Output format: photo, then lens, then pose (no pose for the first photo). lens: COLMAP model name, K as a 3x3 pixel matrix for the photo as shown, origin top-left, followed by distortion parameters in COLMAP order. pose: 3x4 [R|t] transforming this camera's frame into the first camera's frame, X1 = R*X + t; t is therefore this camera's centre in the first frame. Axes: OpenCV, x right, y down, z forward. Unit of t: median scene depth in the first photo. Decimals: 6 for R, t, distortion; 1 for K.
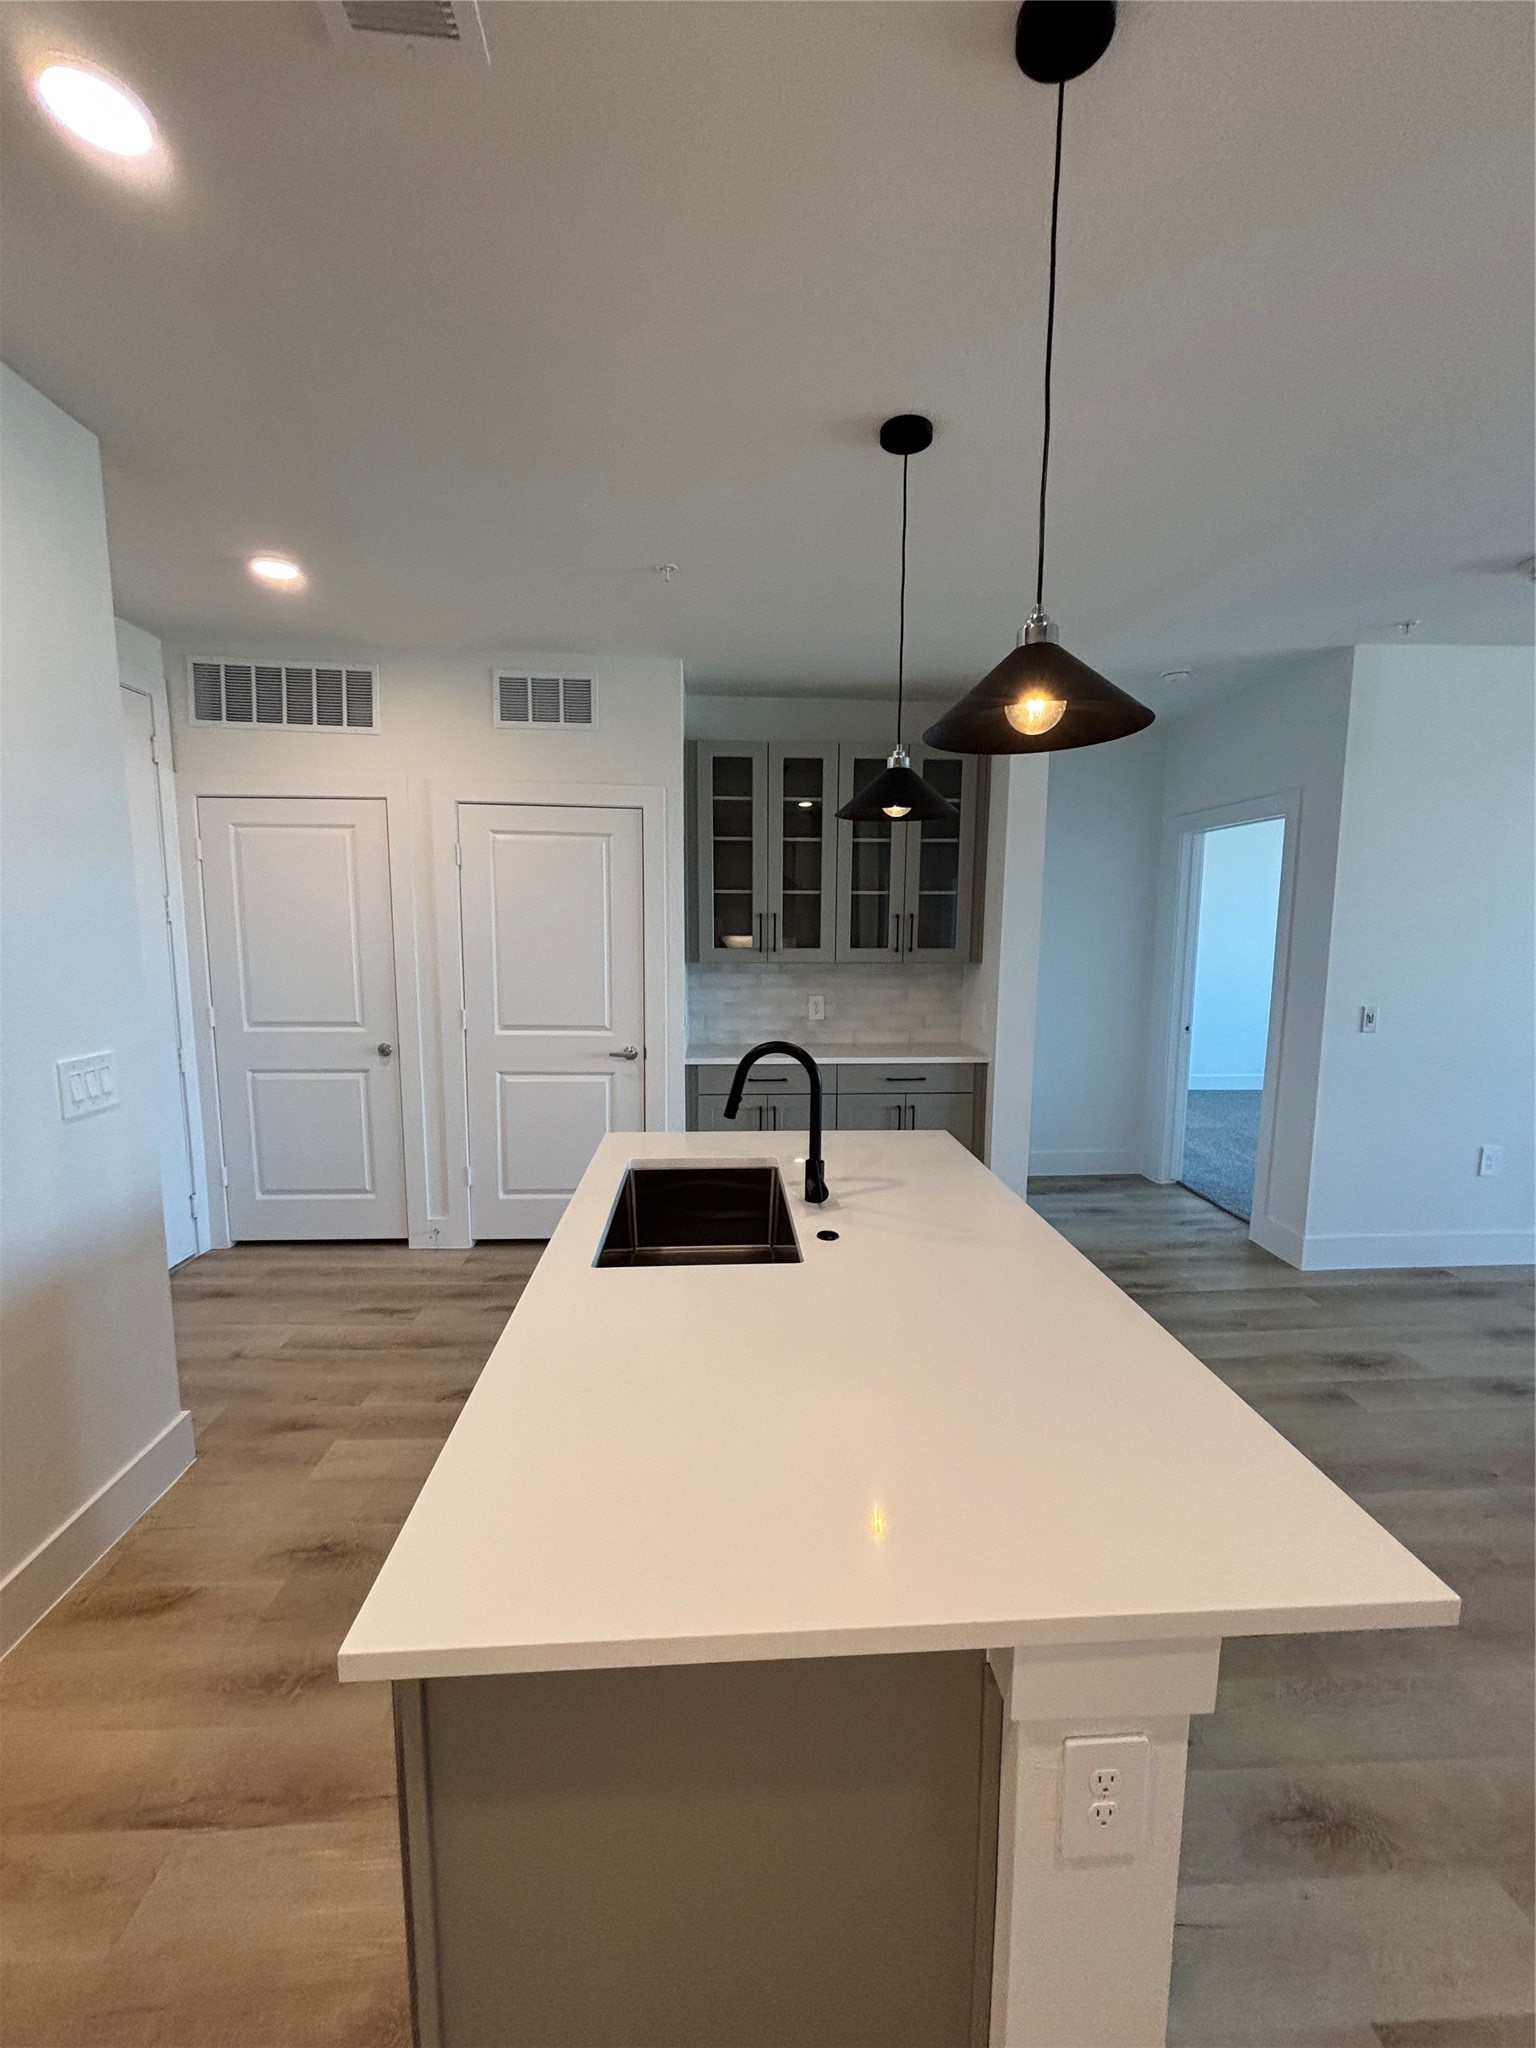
lens RADIAL K [[812.2, 0, 773.2], [0, 812.2, 1029.6], [0, 0, 1]] dist [0.012104, 0.000005]
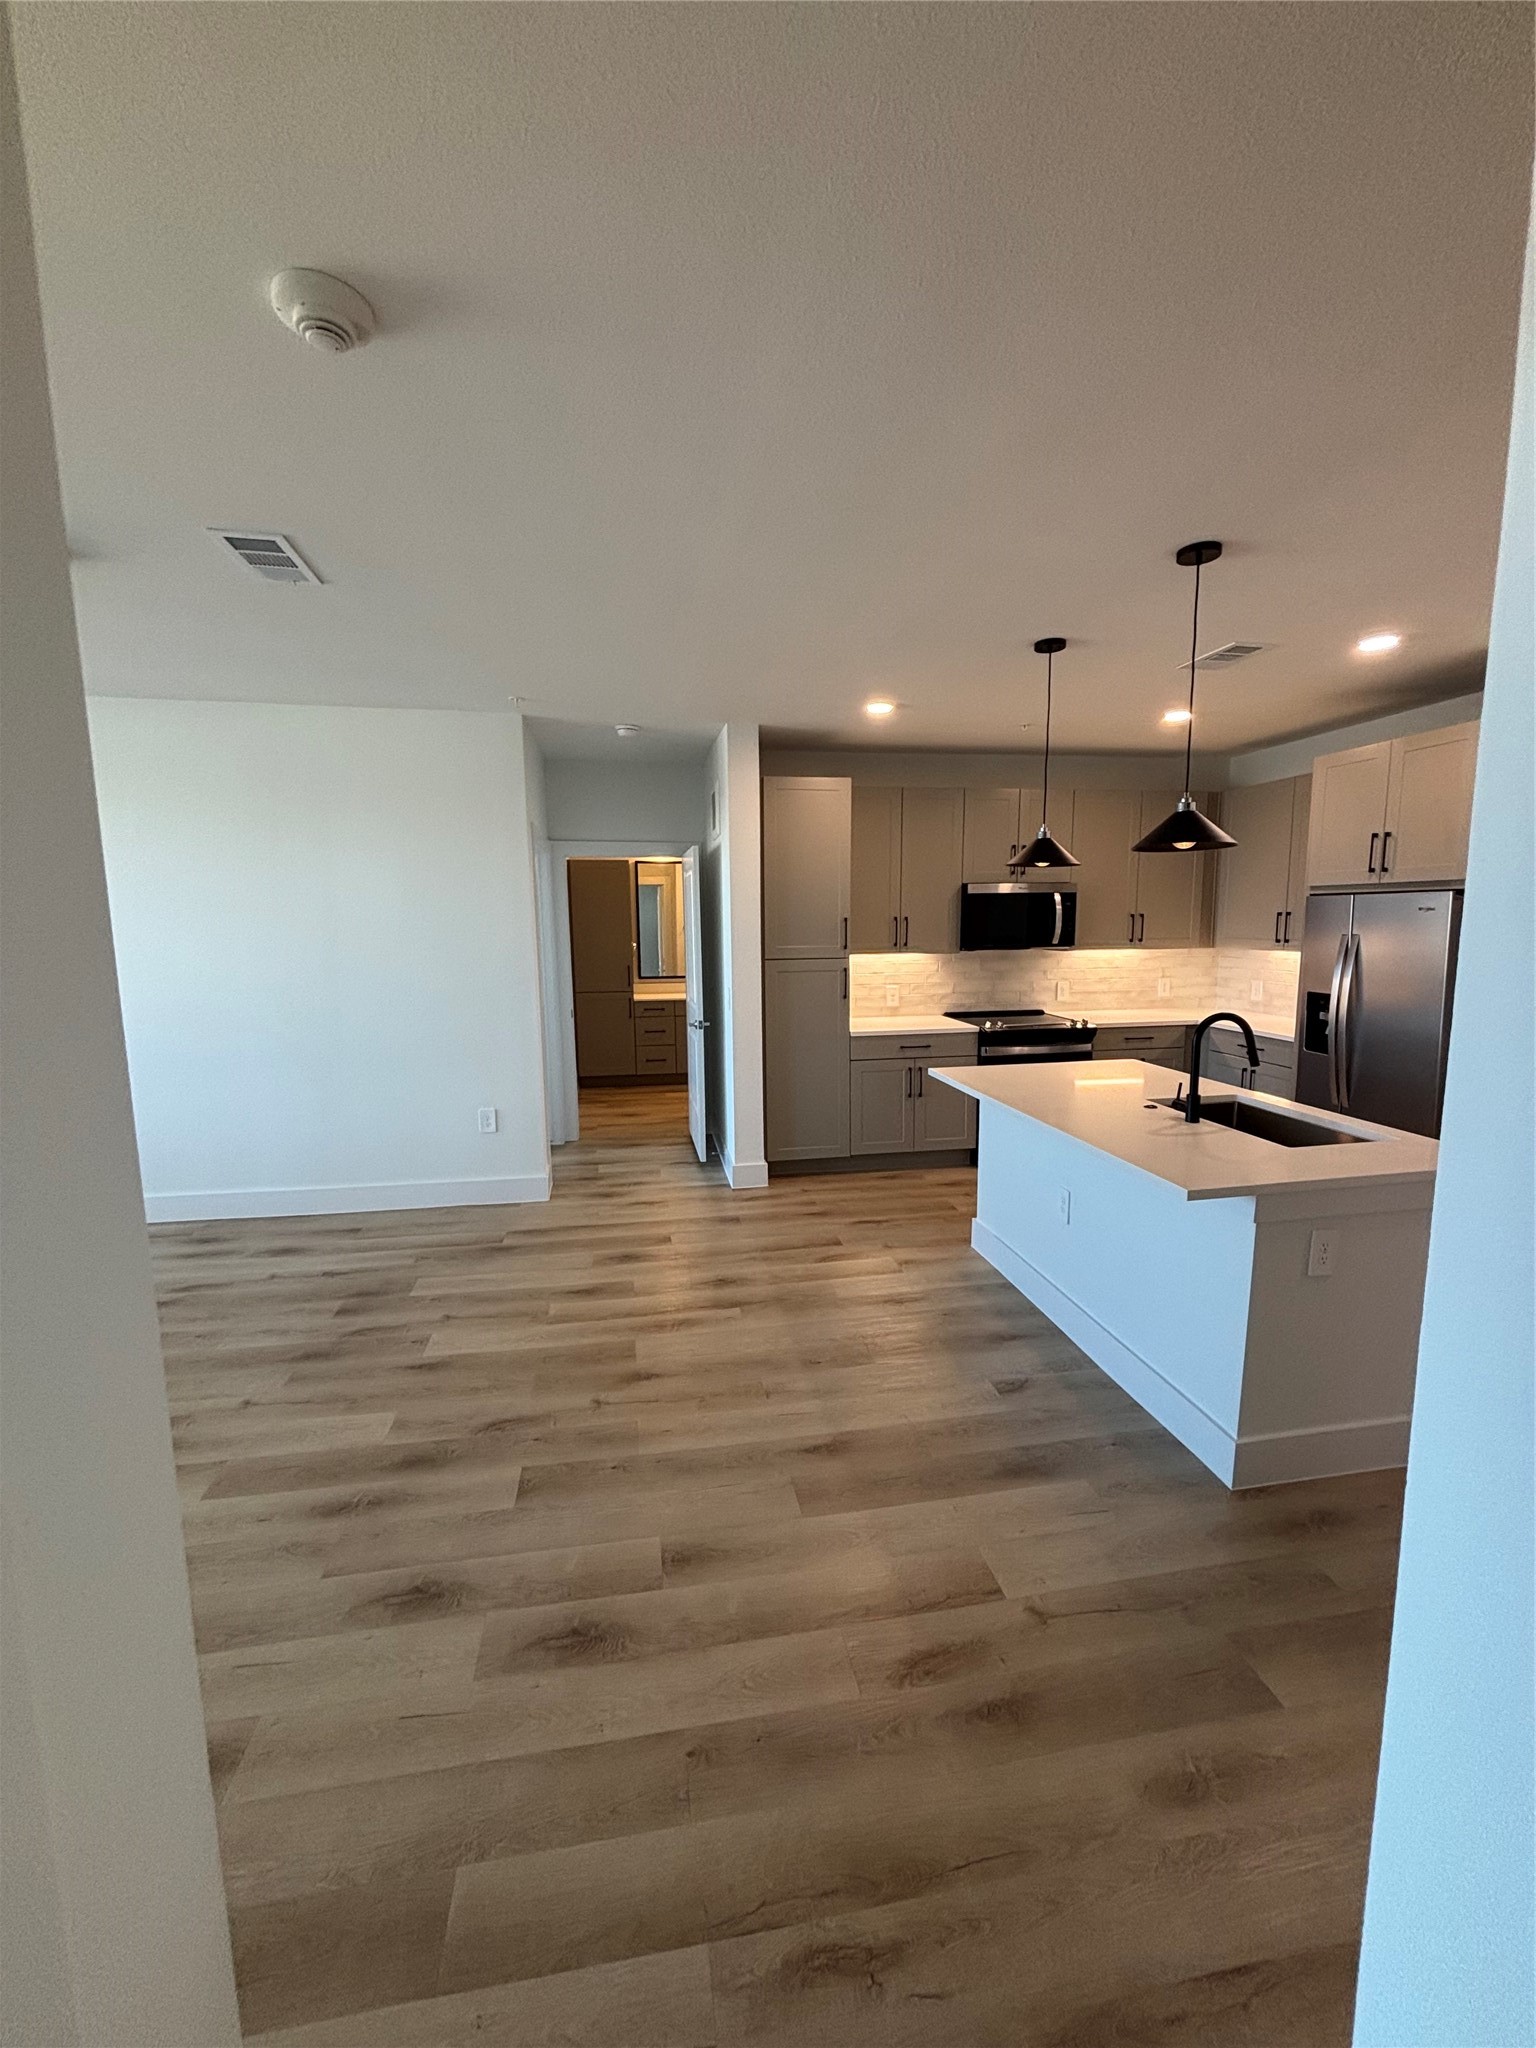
lens RADIAL K [[821.9, 0, 767.3], [0, 821.9, 1026.3], [0, 0, 1]] dist [-0.000355, -0.000110]
pose [[-0.994607, 0.015158, -0.102603, 0.467732], [-0.011658, 0.966653, 0.255823, -0.158058], [0.103060, 0.255639, -0.961263, 1.119166]]
